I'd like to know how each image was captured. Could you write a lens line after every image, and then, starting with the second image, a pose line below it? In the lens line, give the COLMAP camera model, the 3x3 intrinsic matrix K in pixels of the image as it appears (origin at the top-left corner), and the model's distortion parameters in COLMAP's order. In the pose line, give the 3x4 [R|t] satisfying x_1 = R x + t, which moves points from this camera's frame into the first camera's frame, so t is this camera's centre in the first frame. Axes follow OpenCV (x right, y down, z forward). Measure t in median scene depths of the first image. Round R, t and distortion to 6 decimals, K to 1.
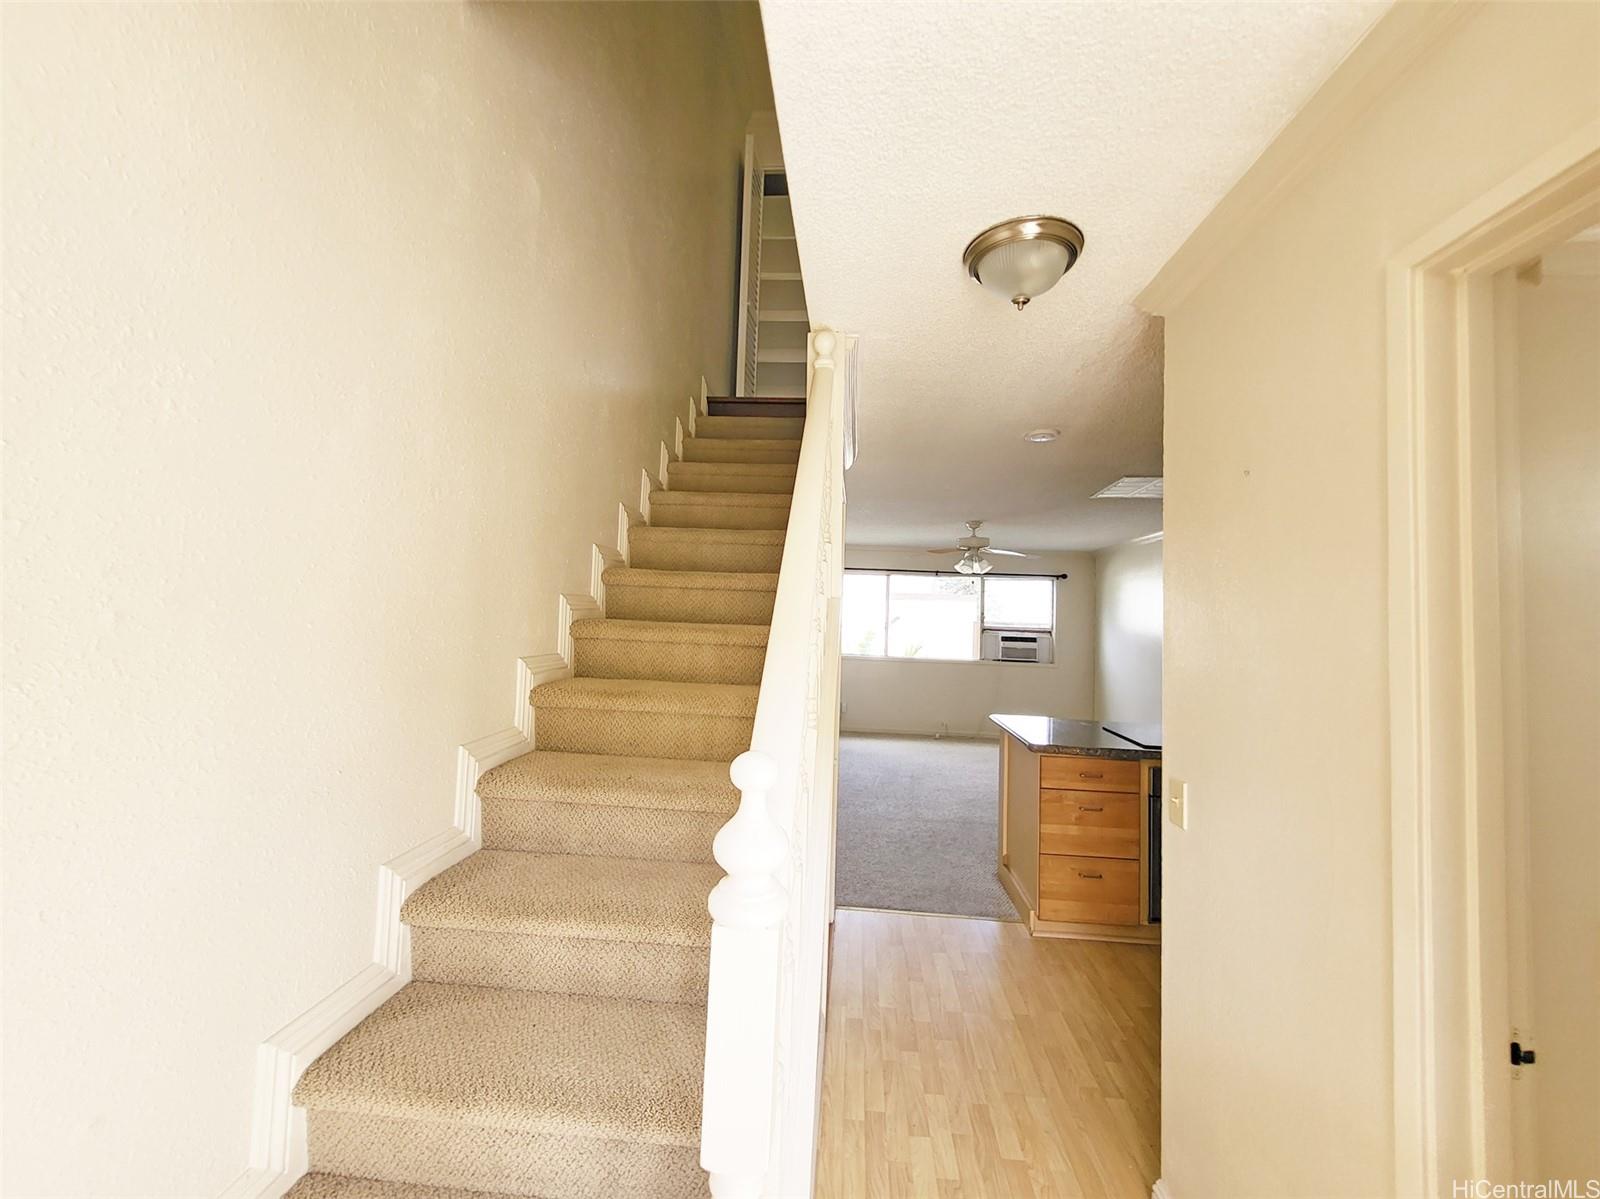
lens RADIAL K [[632.5, 0, 801.4], [0, 632.5, 593.5], [0, 0, 1]] dist [0.002444, 0.000020]
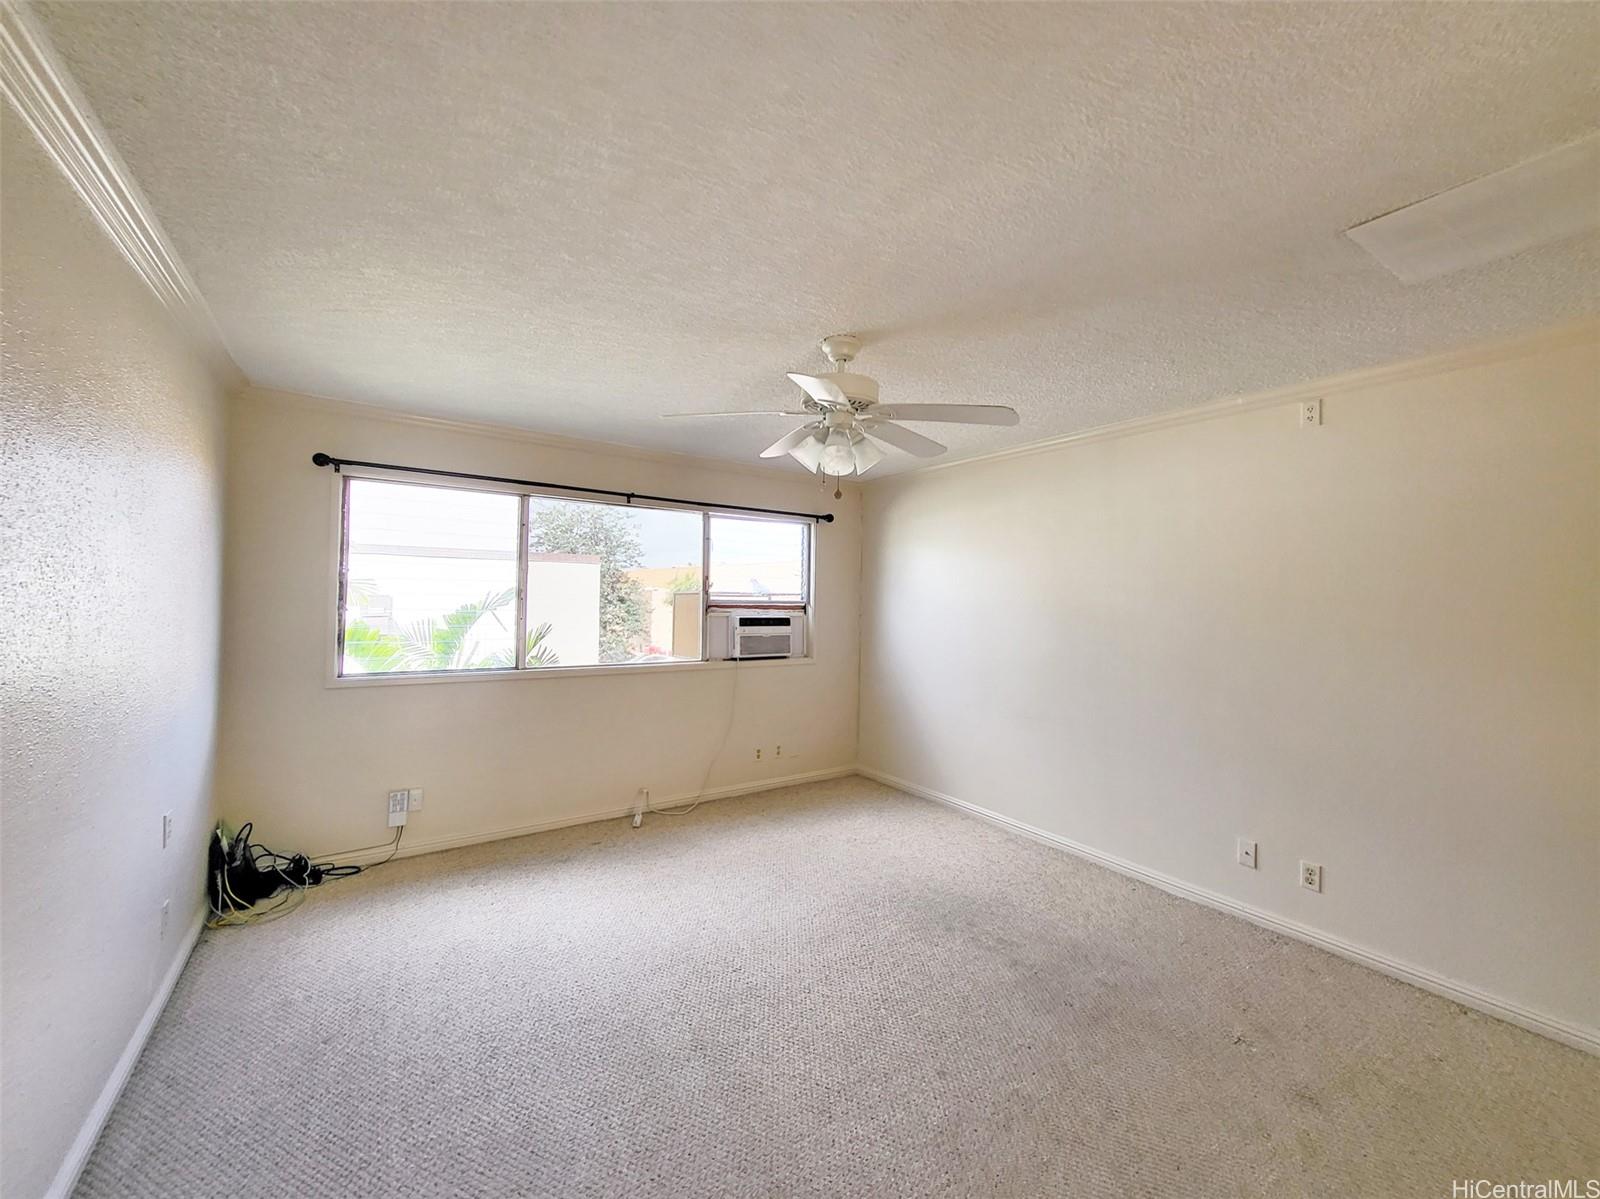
lens RADIAL K [[632.5, 0, 799.3], [0, 632.5, 601.9], [0, 0, 1]] dist [0.002444, 0.000020]
pose [[0.777831, -0.026108, 0.627931, -0.000435], [-0.021328, 0.997465, 0.067892, 0.013341], [-0.628111, -0.066201, 0.775302, 0.521784]]
